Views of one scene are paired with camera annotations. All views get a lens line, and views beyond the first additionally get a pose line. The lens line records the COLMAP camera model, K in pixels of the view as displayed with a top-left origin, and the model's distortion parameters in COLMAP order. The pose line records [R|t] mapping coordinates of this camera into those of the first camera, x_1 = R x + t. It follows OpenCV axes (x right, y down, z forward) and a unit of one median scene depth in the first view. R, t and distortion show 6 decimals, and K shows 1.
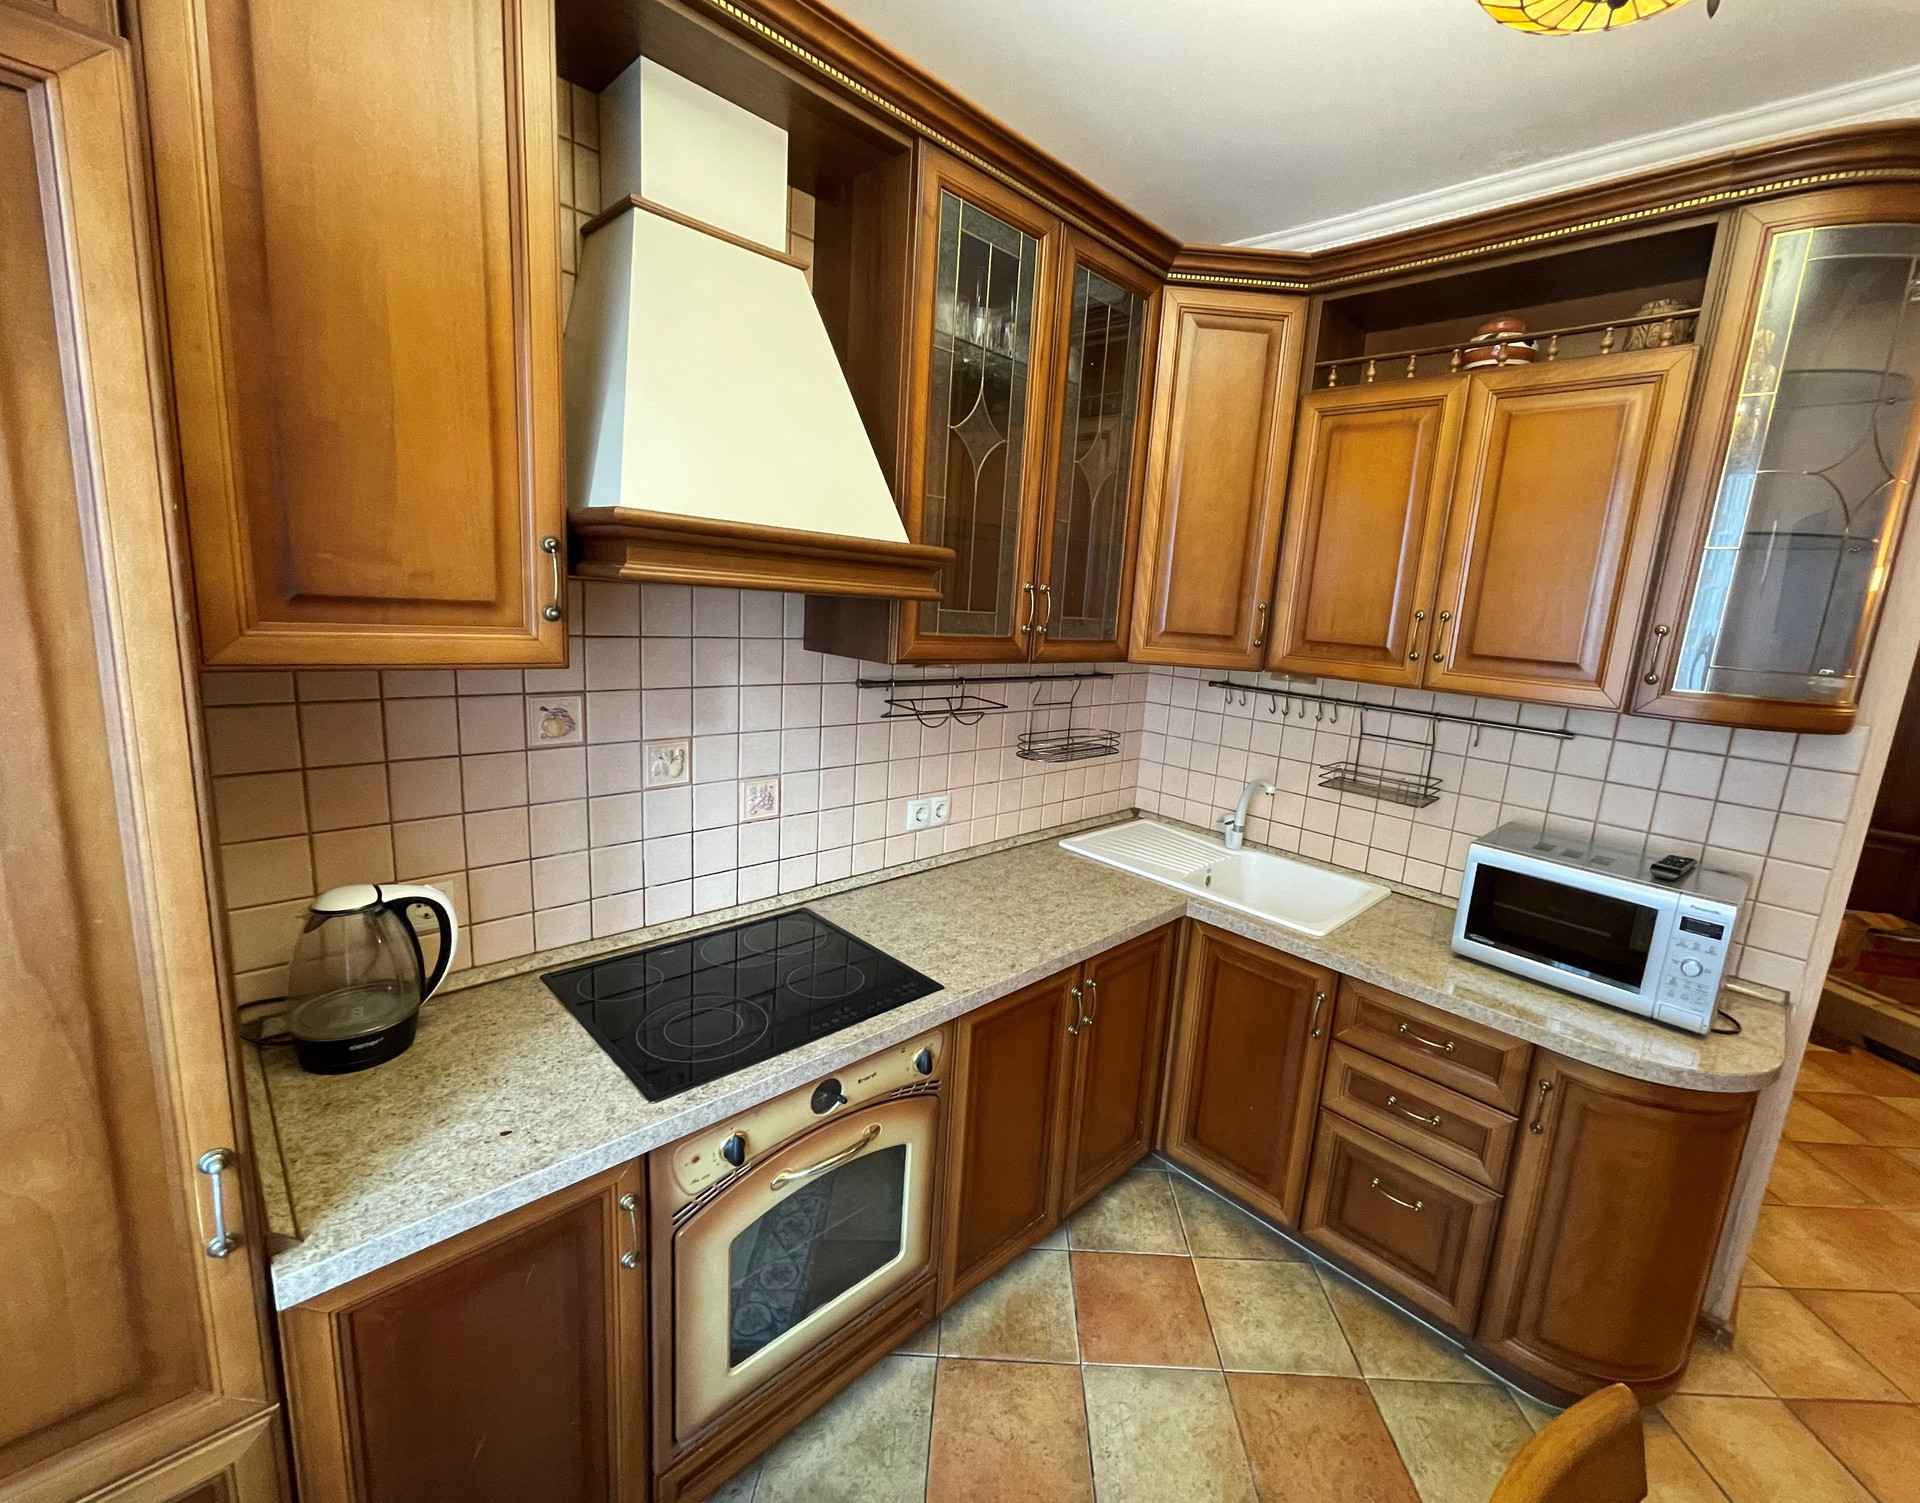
lens RADIAL K [[785.6, 0, 960.0], [0, 785.6, 751.5], [0, 0, 1]] dist [0.000767, 0.000062]
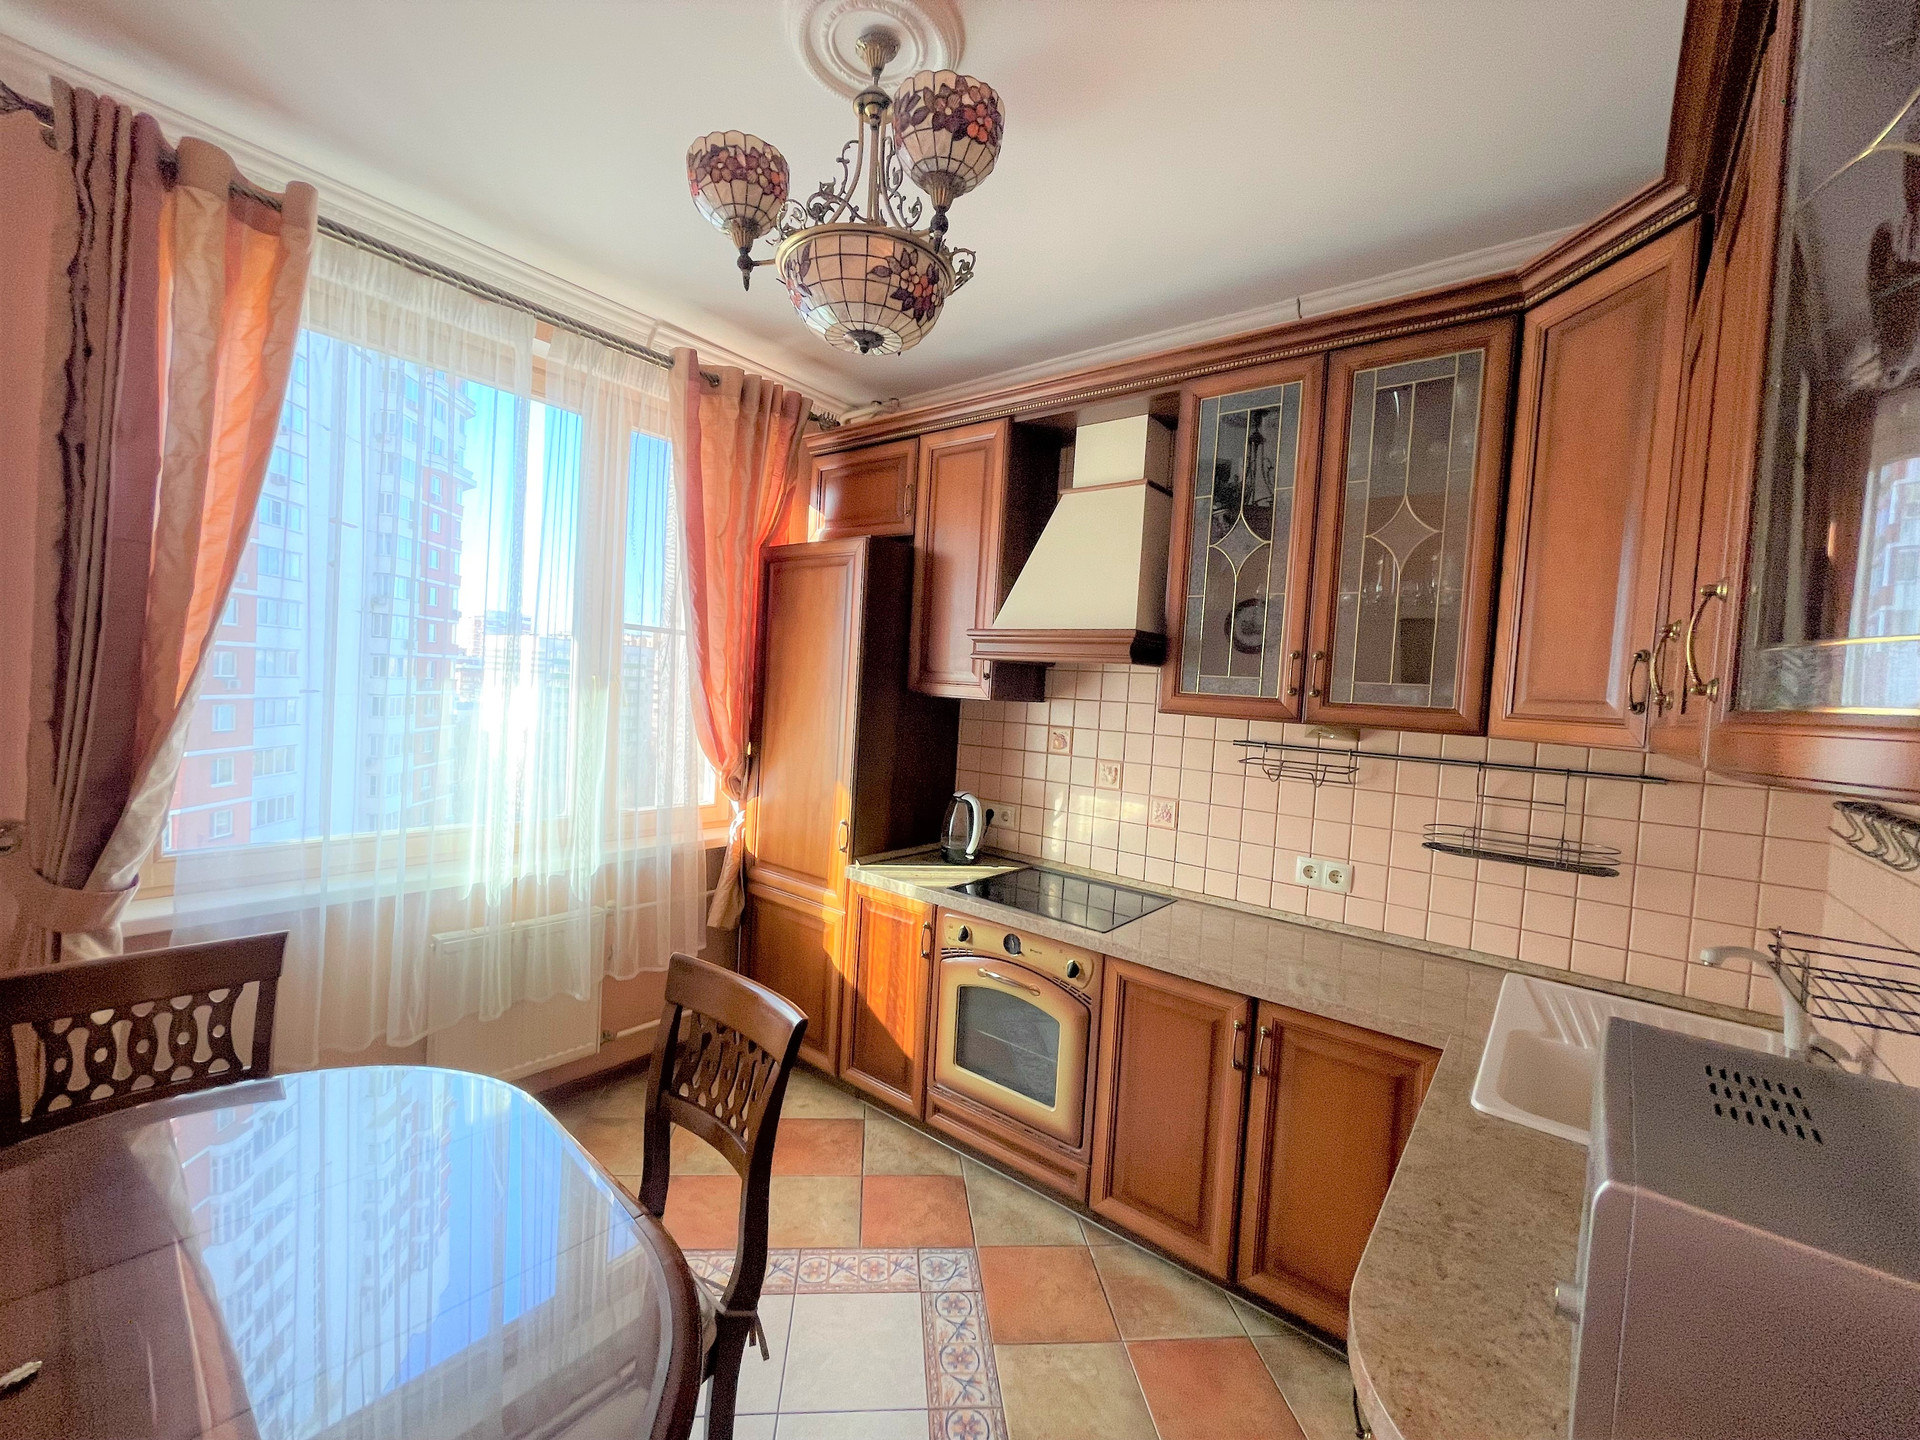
lens RADIAL K [[784.3, 0, 960.0], [0, 784.3, 720.0], [0, 0, 1]] dist [-0.001670, 0.000043]
pose [[0.118897, -0.017318, -0.992756, 1.297428], [-0.238079, 0.970182, -0.045437, 0.055523], [0.963941, 0.241756, 0.111229, 0.485802]]
